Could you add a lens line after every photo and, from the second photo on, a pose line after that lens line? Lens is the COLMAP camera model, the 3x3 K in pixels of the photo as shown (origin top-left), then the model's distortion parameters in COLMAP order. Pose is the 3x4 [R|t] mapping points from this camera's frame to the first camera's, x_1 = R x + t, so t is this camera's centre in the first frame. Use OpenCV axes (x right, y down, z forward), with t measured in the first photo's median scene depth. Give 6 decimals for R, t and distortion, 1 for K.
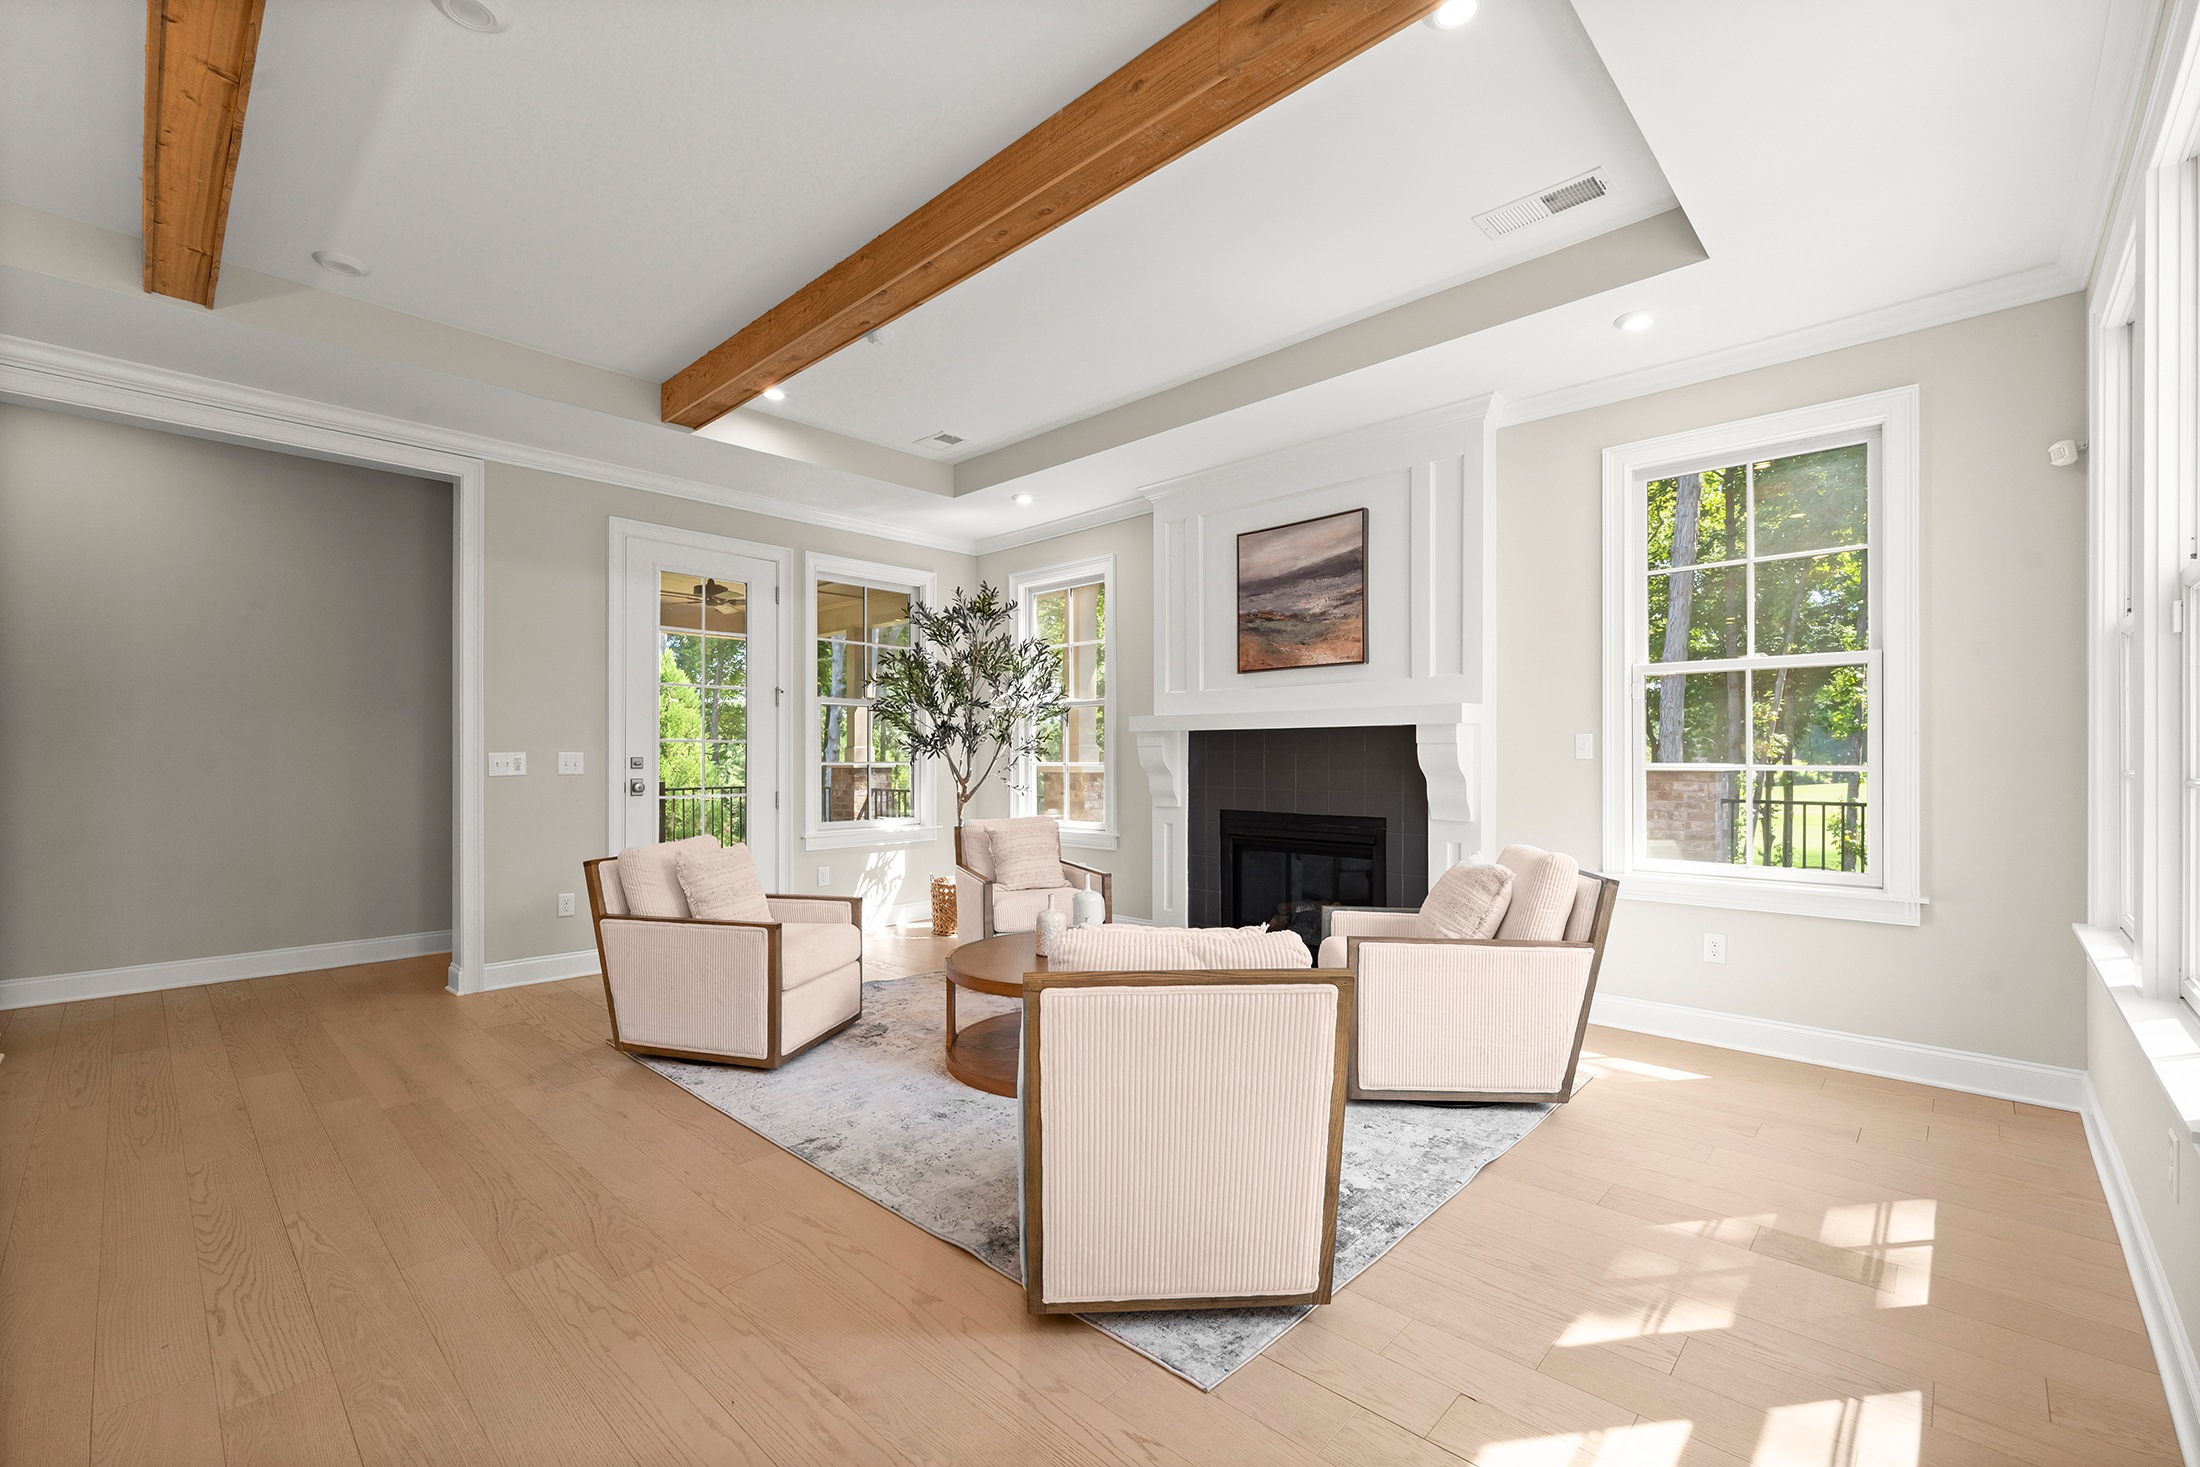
lens RADIAL K [[911.9, 0, 1095.3], [0, 911.9, 752.2], [0, 0, 1]] dist [-0.002892, -0.000051]
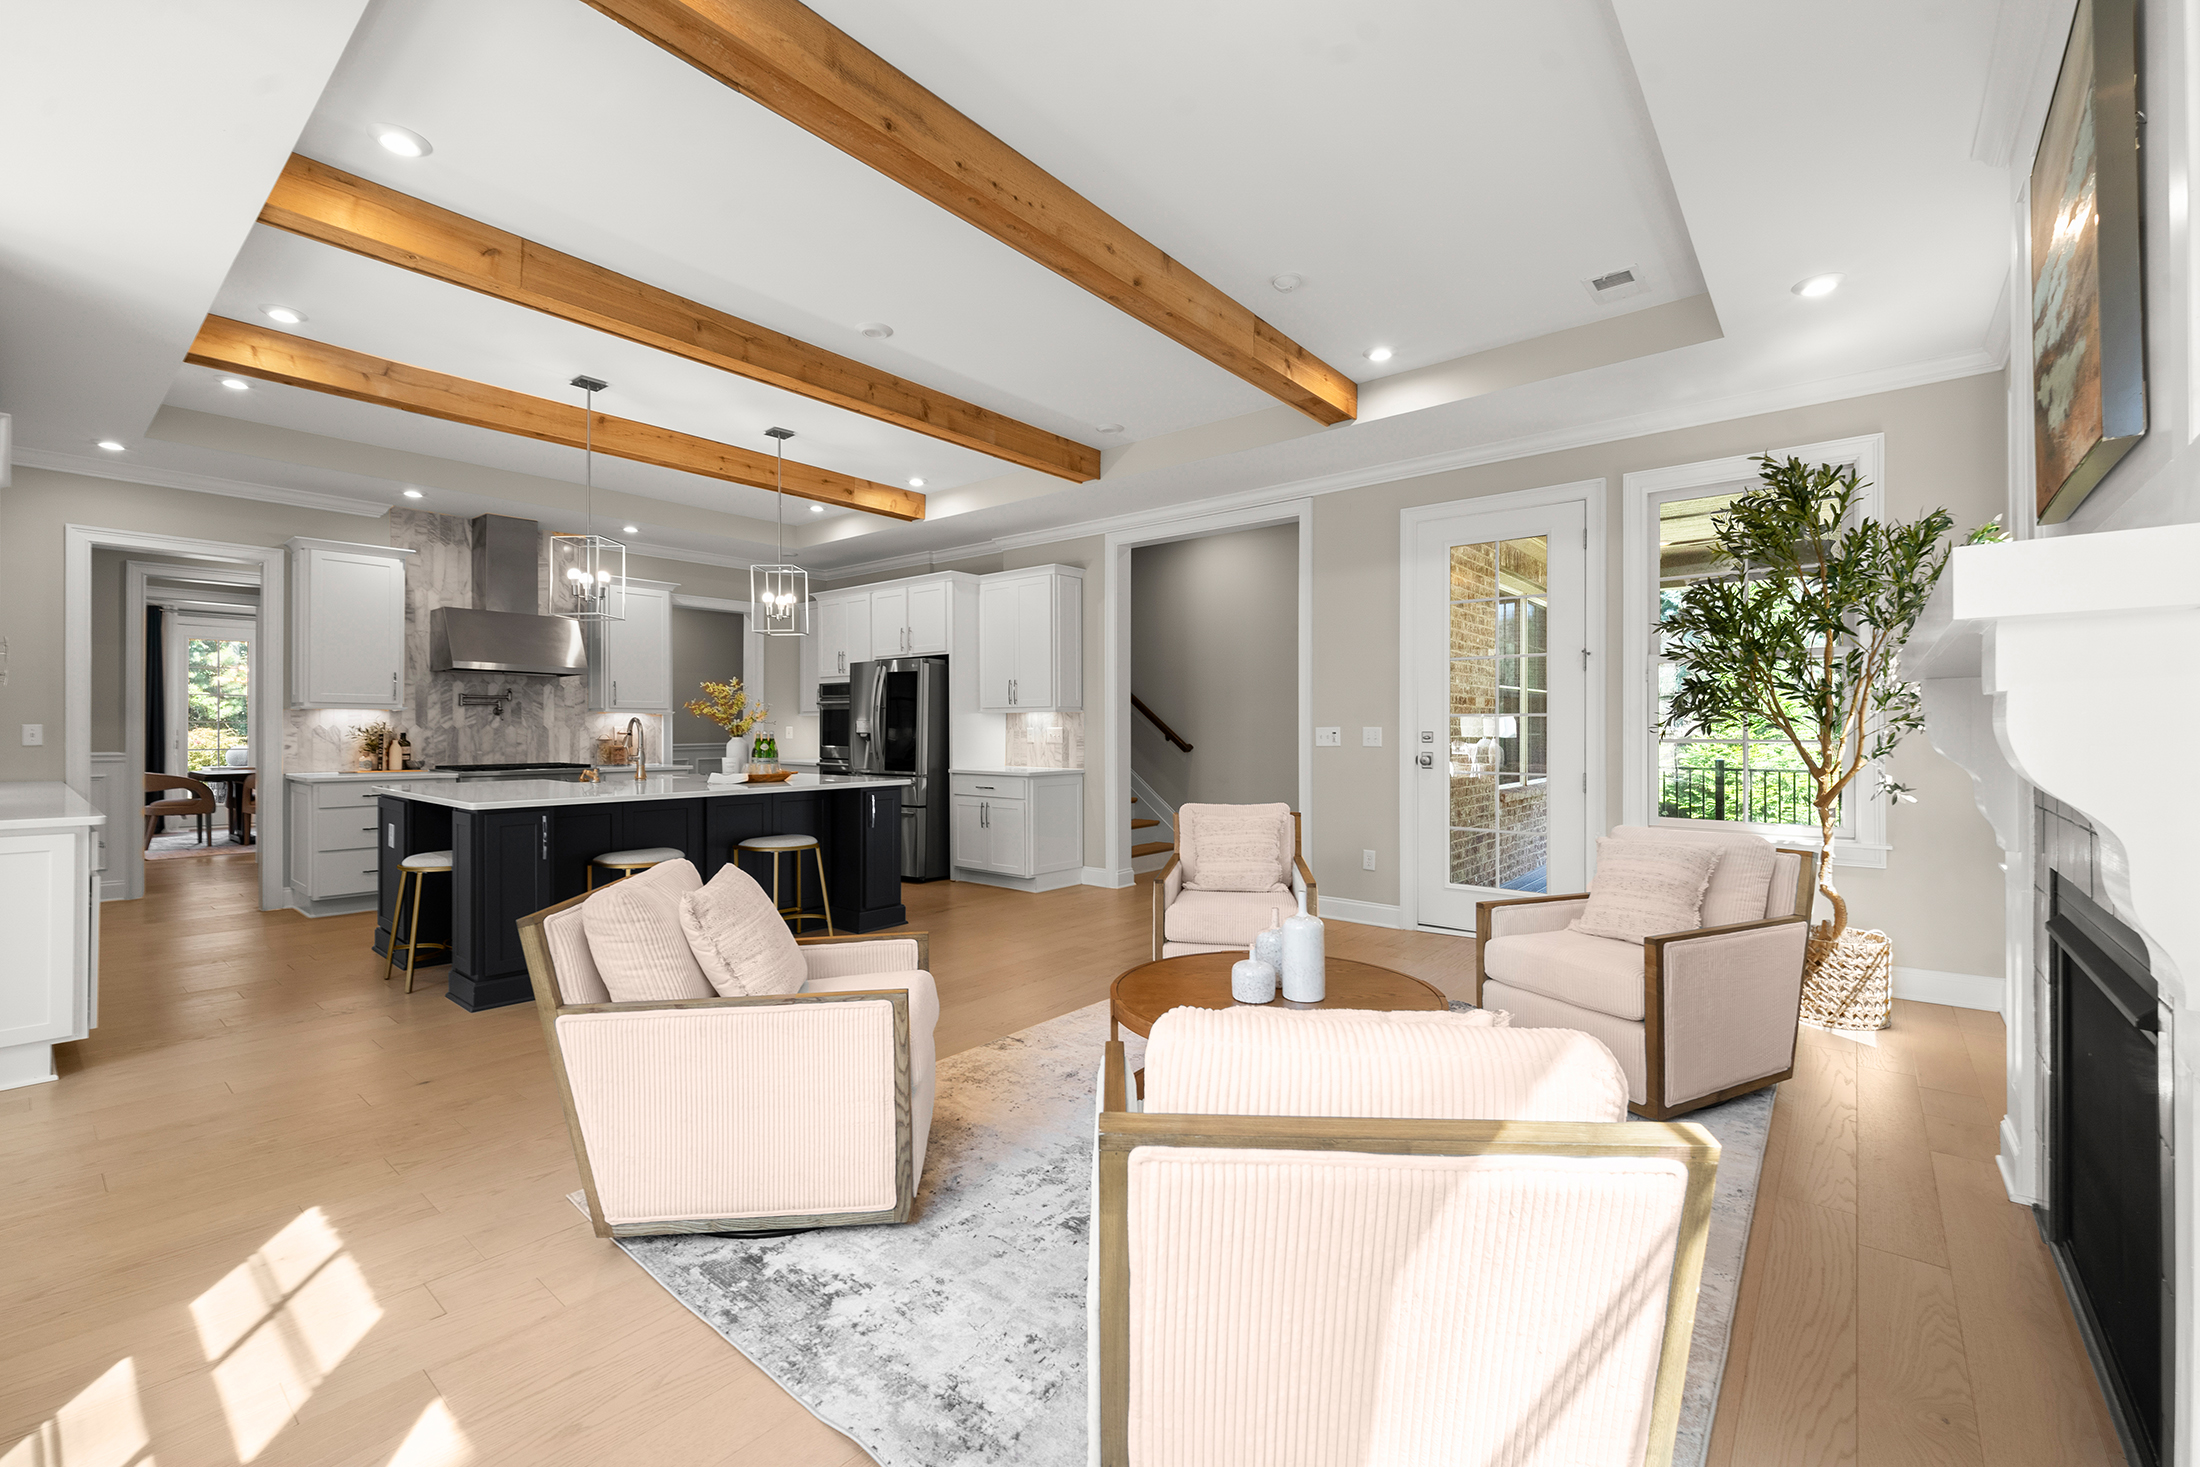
lens RADIAL K [[907.9, 0, 1107.6], [0, 907.9, 724.9], [0, 0, 1]] dist [-0.000479, -0.000062]
pose [[0.074217, -0.004513, -0.997232, 0.549714], [0.002894, 0.999987, -0.004310, 0.001038], [0.997238, -0.002567, 0.074229, 0.606712]]
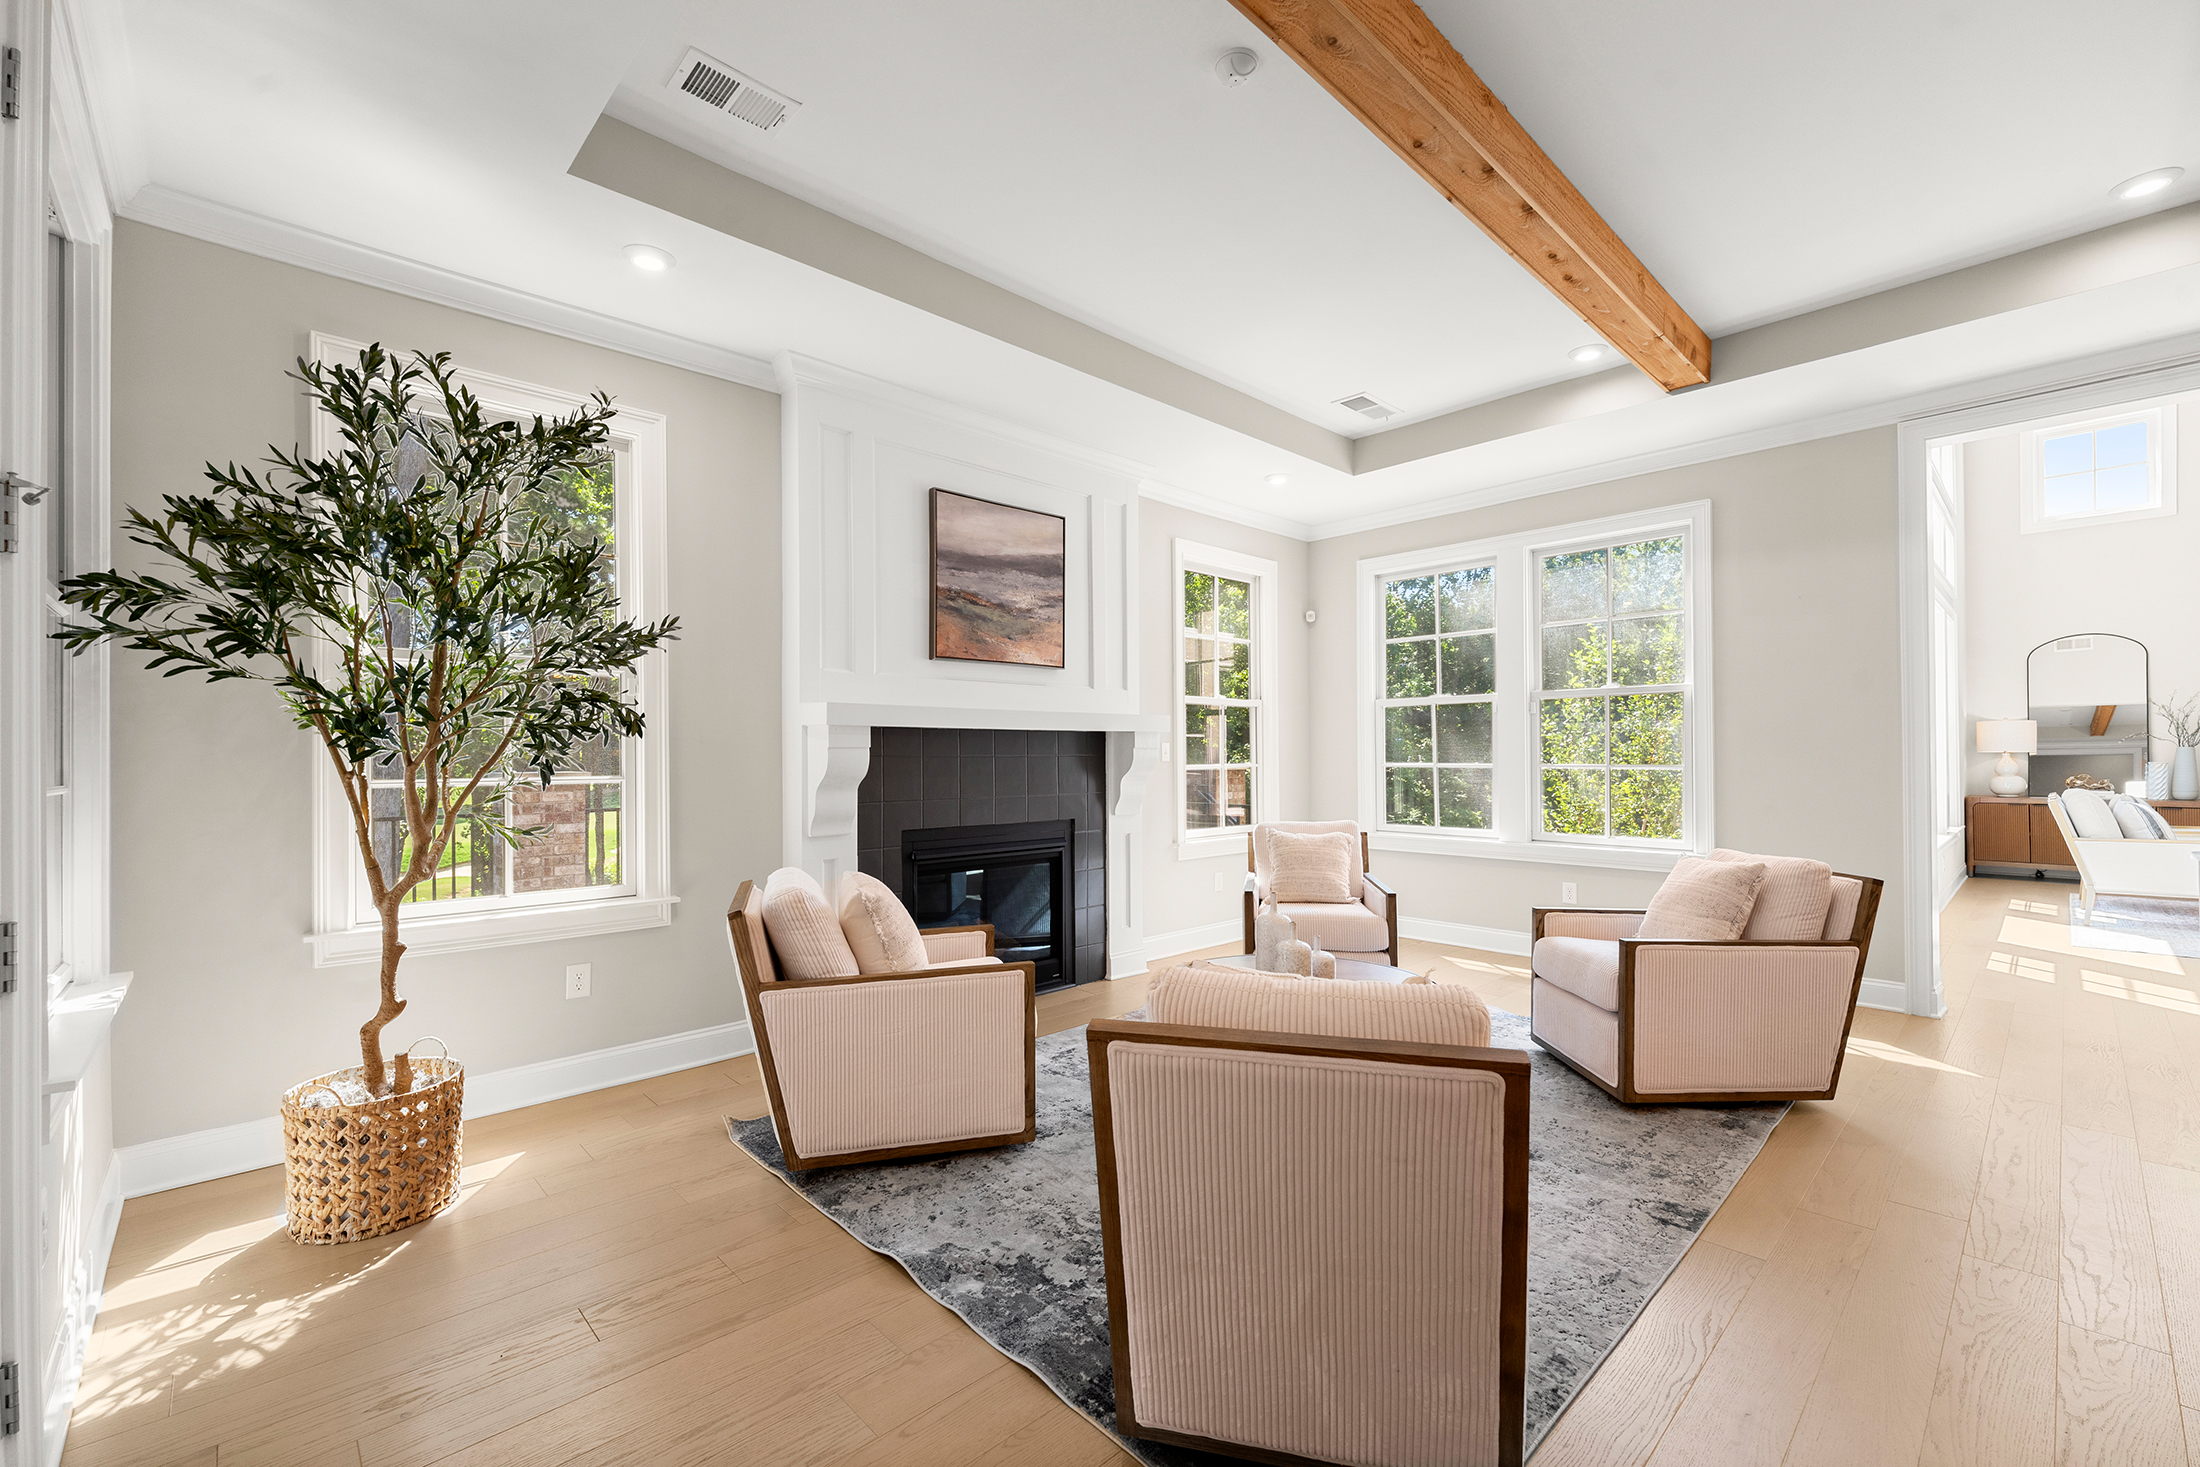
lens RADIAL K [[911.9, 0, 1095.3], [0, 911.9, 752.2], [0, 0, 1]] dist [-0.002892, -0.000051]
pose [[0.051072, 0.011427, 0.998630, -0.684423], [0.007988, 0.999898, -0.011850, 0.007704], [-0.998663, 0.008582, 0.050976, 0.866811]]
